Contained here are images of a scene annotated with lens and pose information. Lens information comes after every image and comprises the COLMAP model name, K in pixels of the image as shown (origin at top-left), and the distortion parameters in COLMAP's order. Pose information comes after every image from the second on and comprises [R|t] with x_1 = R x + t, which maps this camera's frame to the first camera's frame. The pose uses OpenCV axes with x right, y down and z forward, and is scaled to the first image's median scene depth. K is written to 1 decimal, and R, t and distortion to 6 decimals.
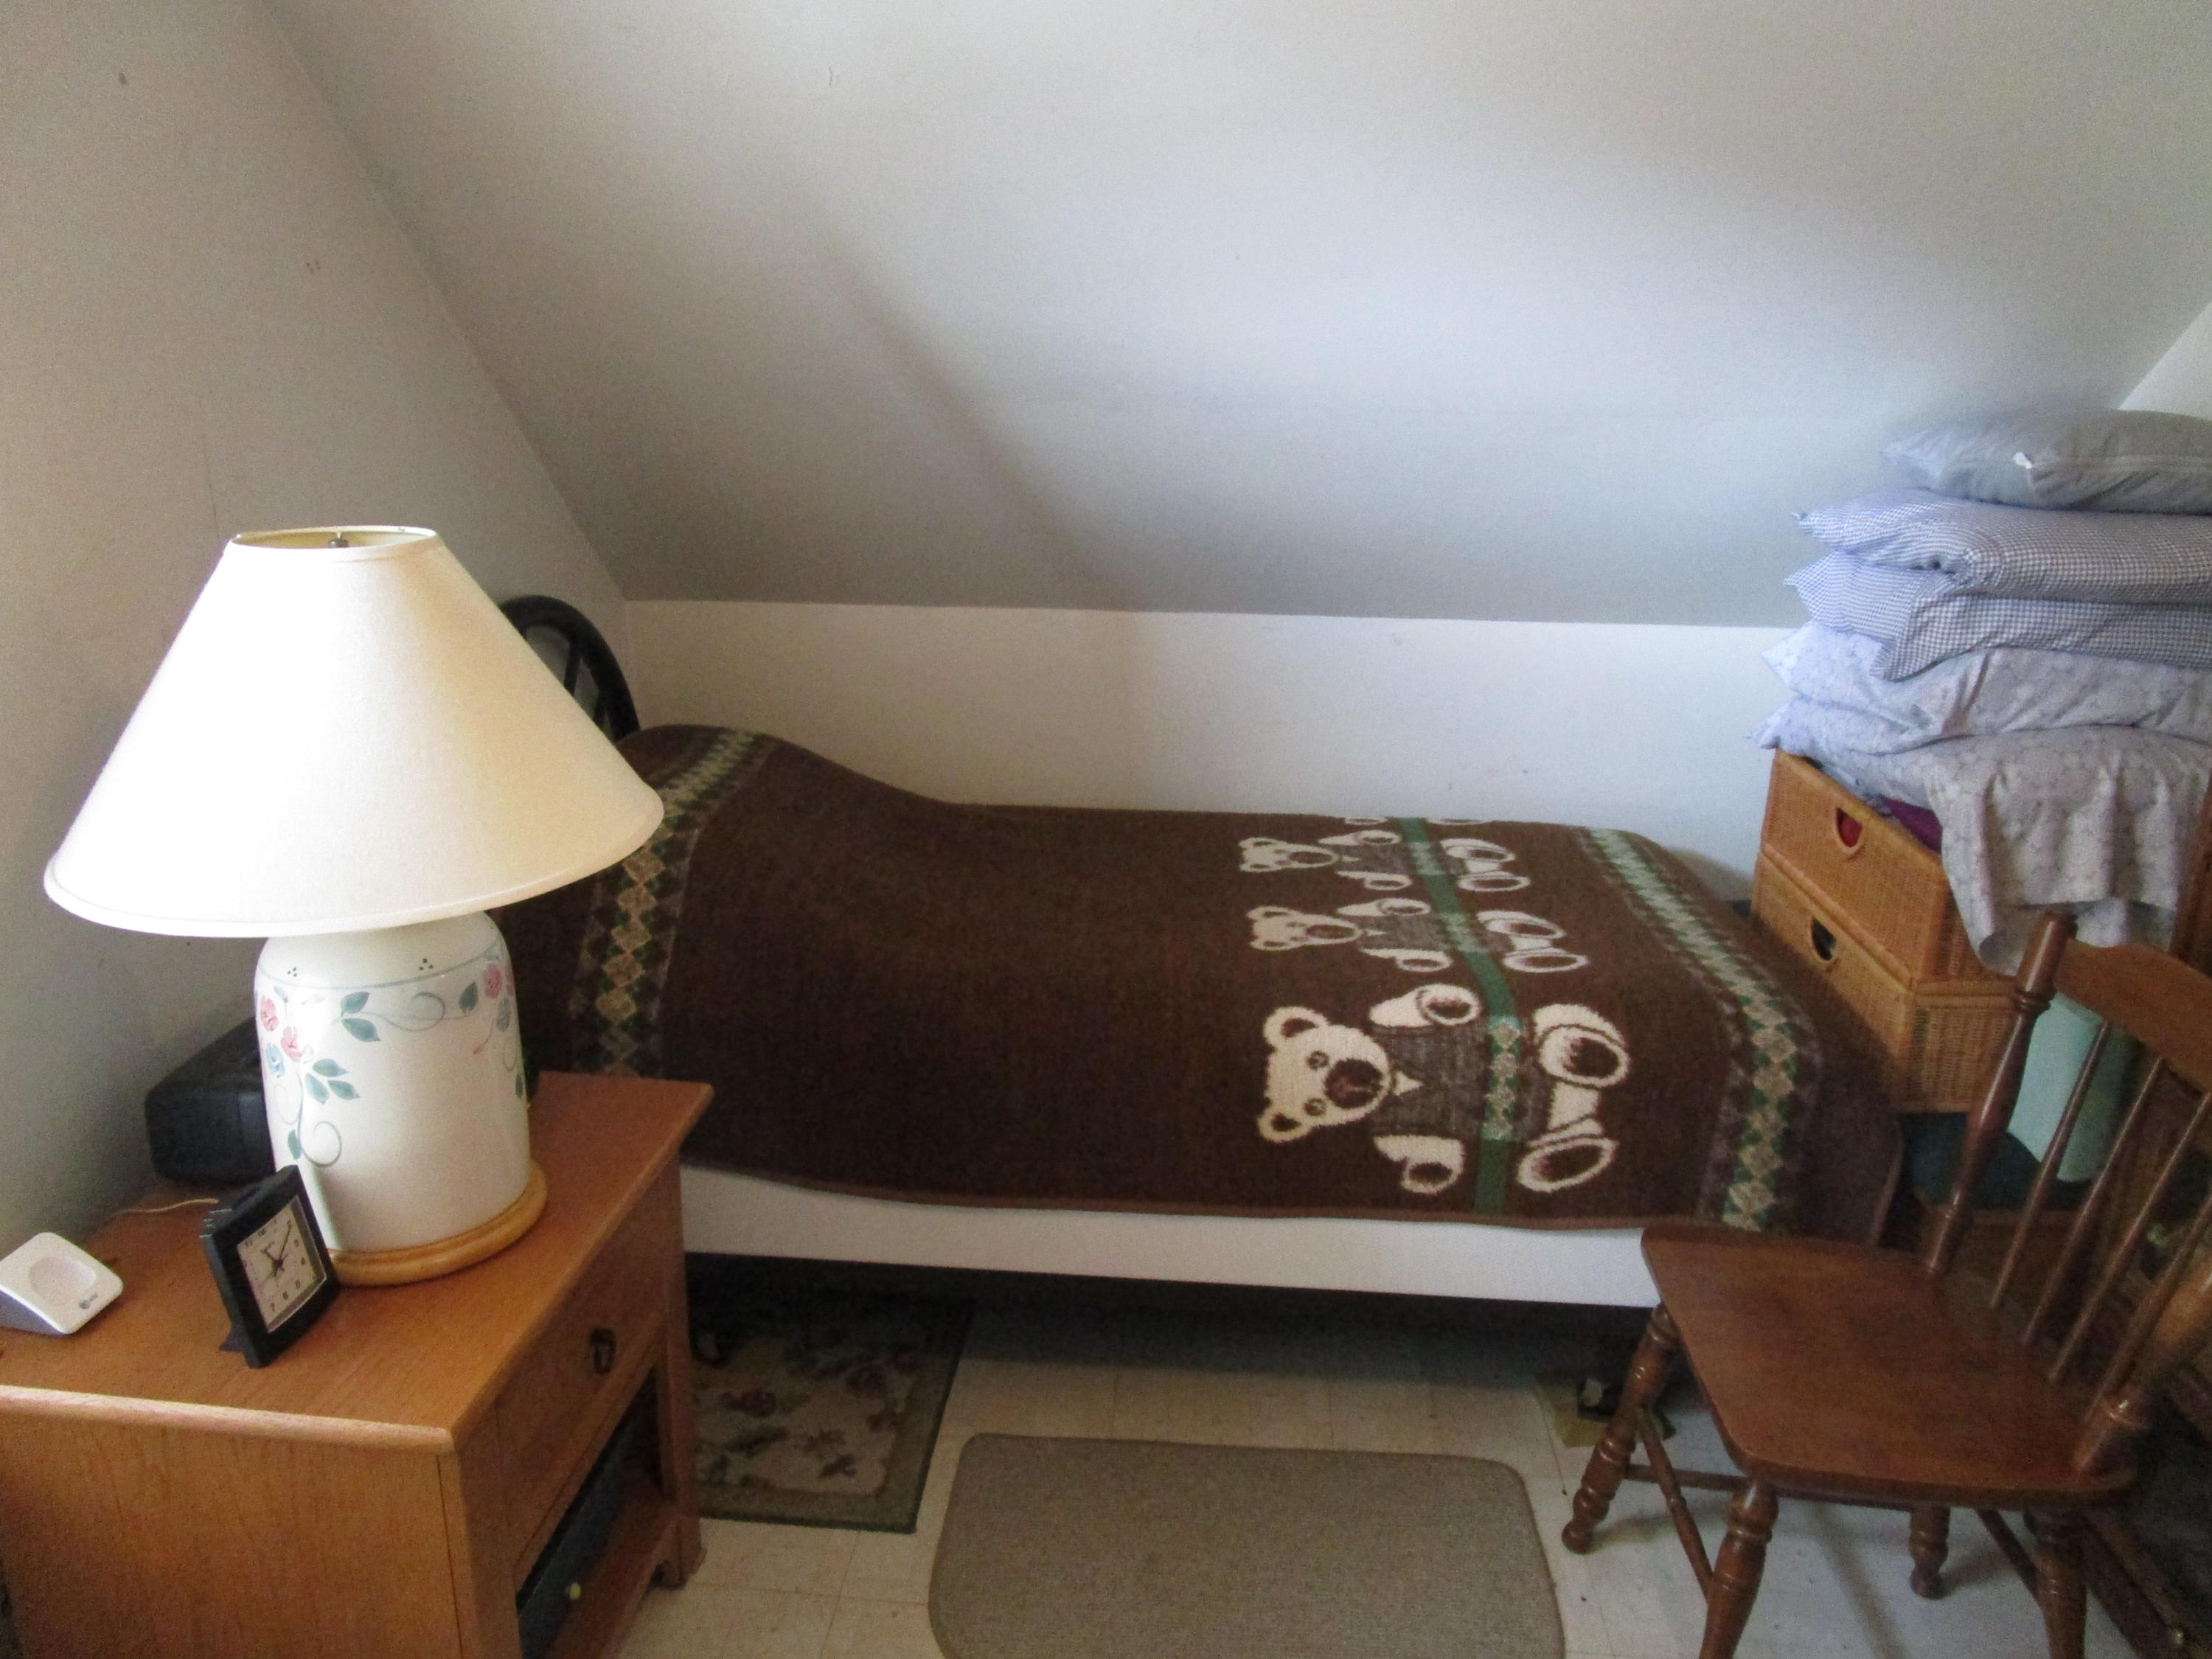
lens RADIAL K [[1571.6, 0, 1102.5], [0, 1571.6, 820.5], [0, 0, 1]] dist [-0.026612, 0.008651]
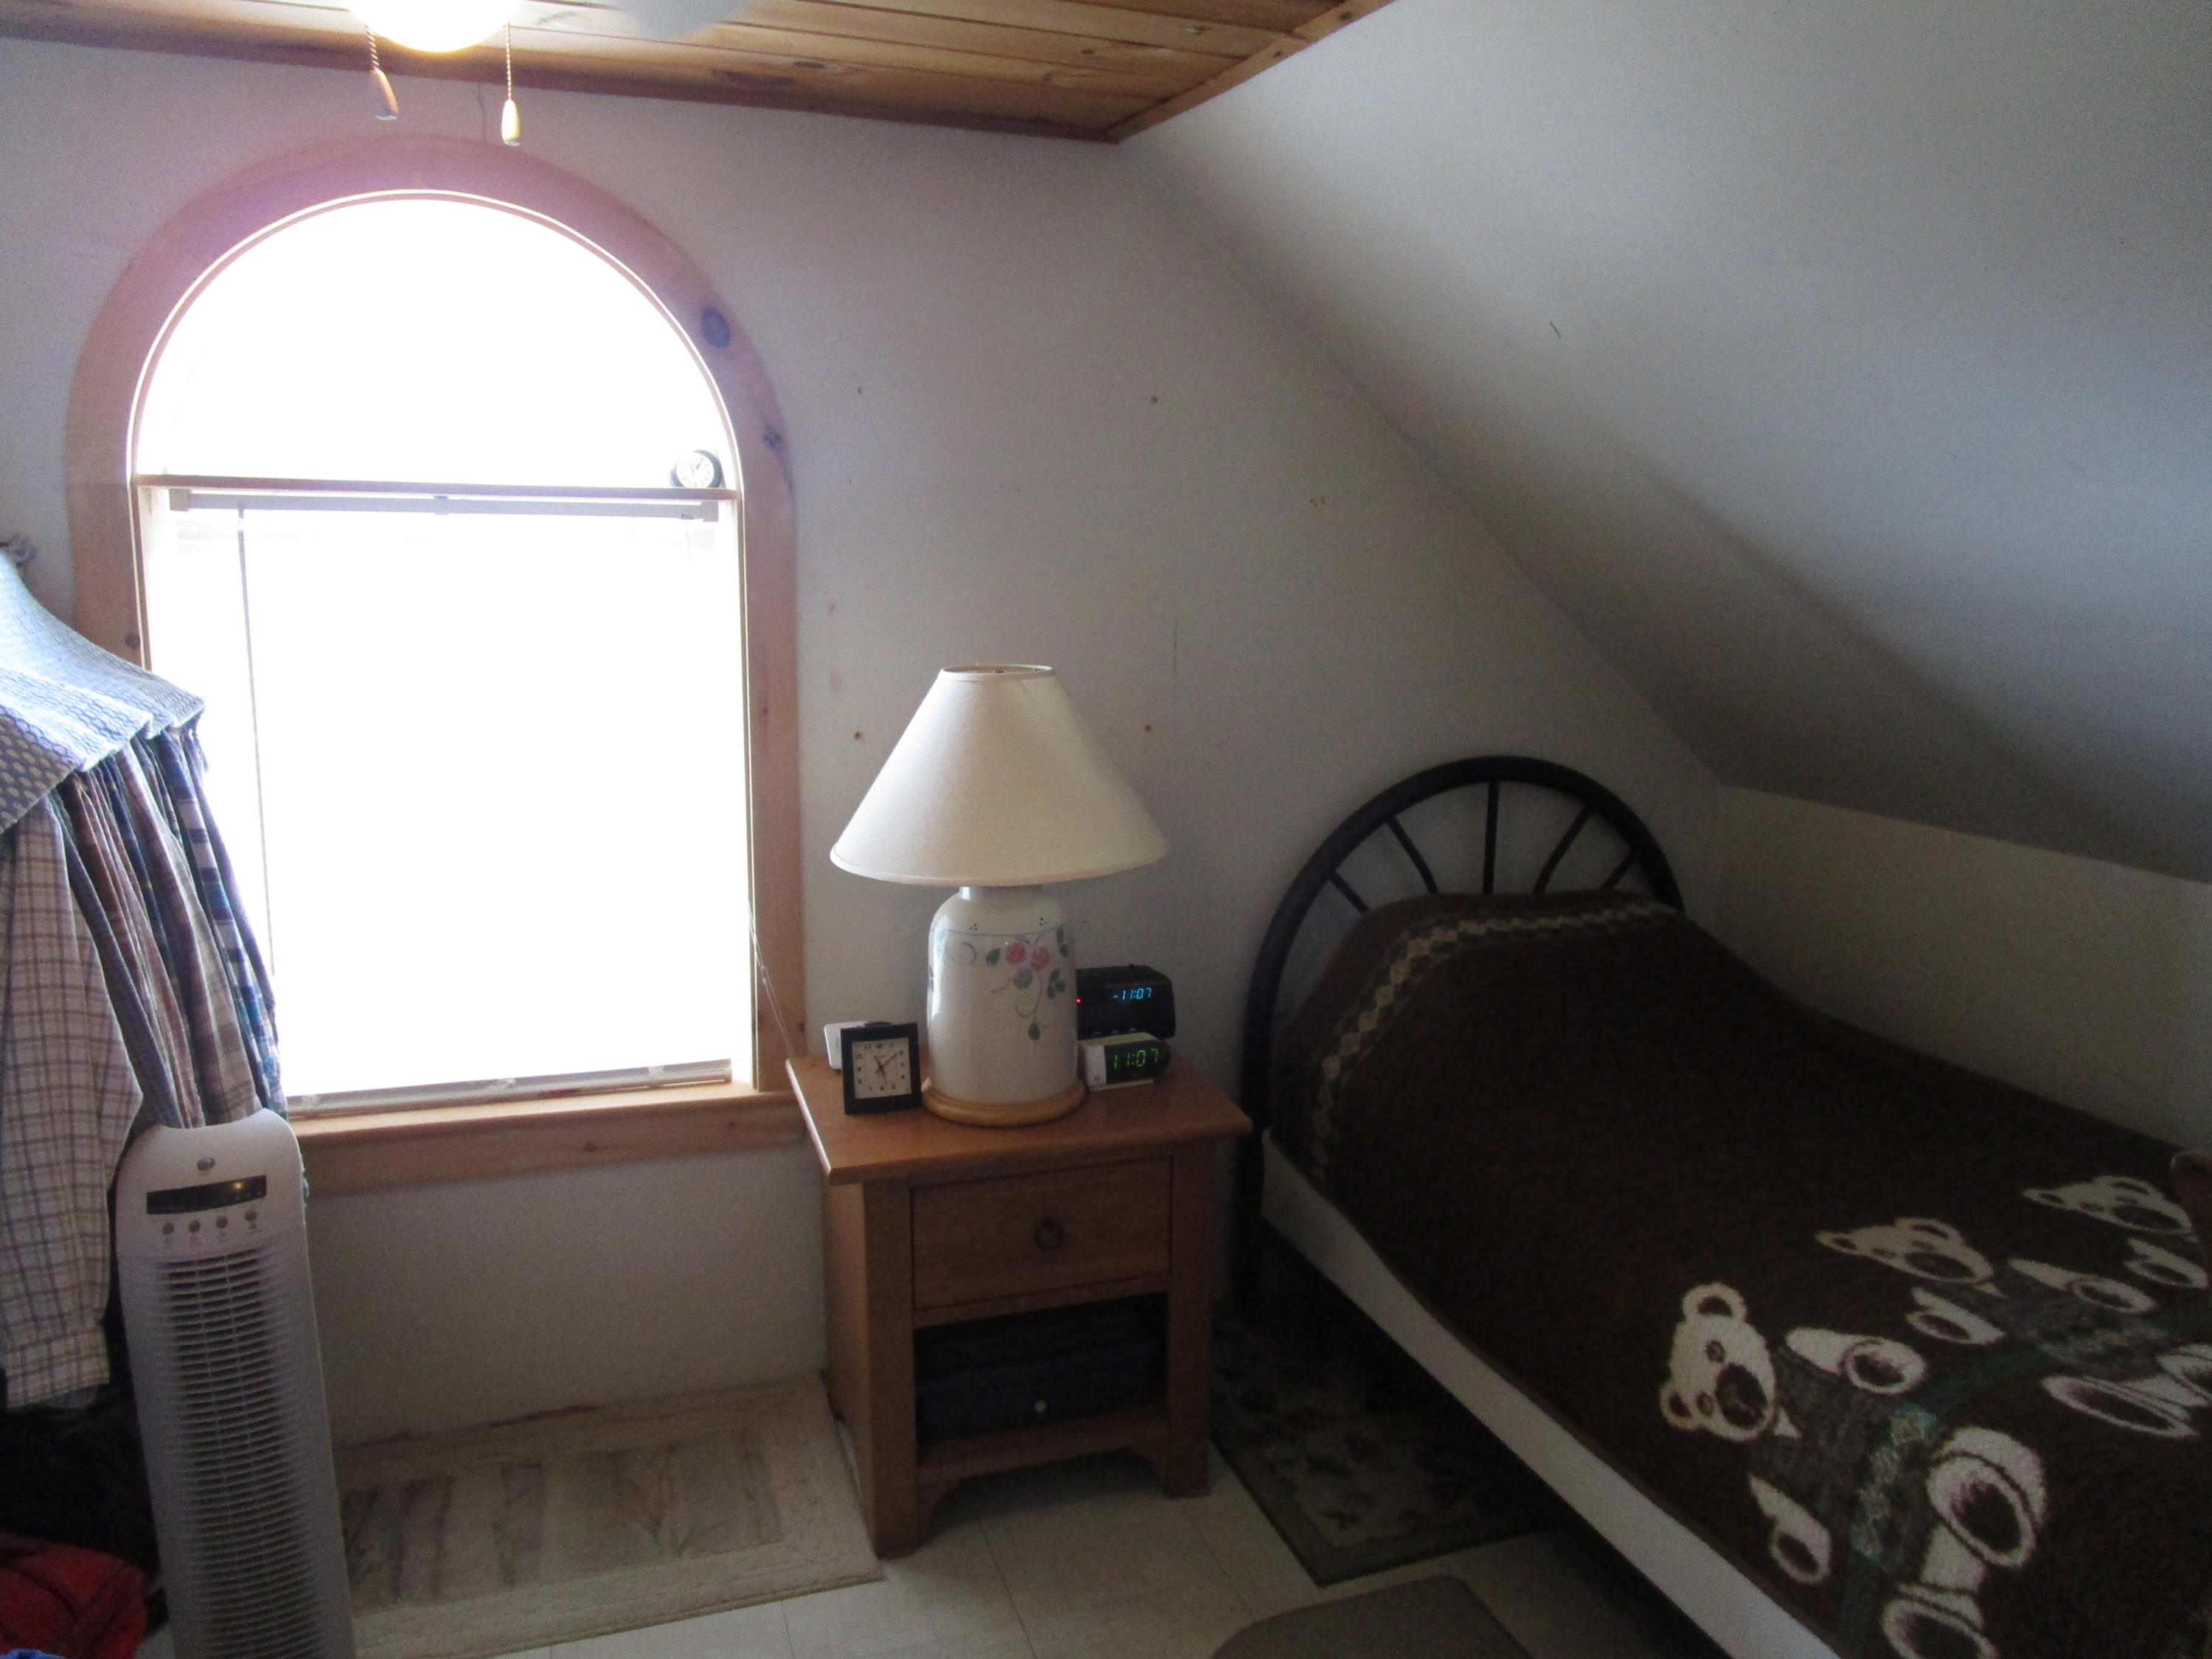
lens RADIAL K [[1571.6, 0, 1102.5], [0, 1571.6, 830.0], [0, 0, 1]] dist [-0.026612, 0.008651]
pose [[0.396322, 0.150850, -0.905634, 0.742686], [-0.254112, 0.965898, 0.049684, -0.083249], [0.882245, 0.210441, 0.421140, 0.275195]]
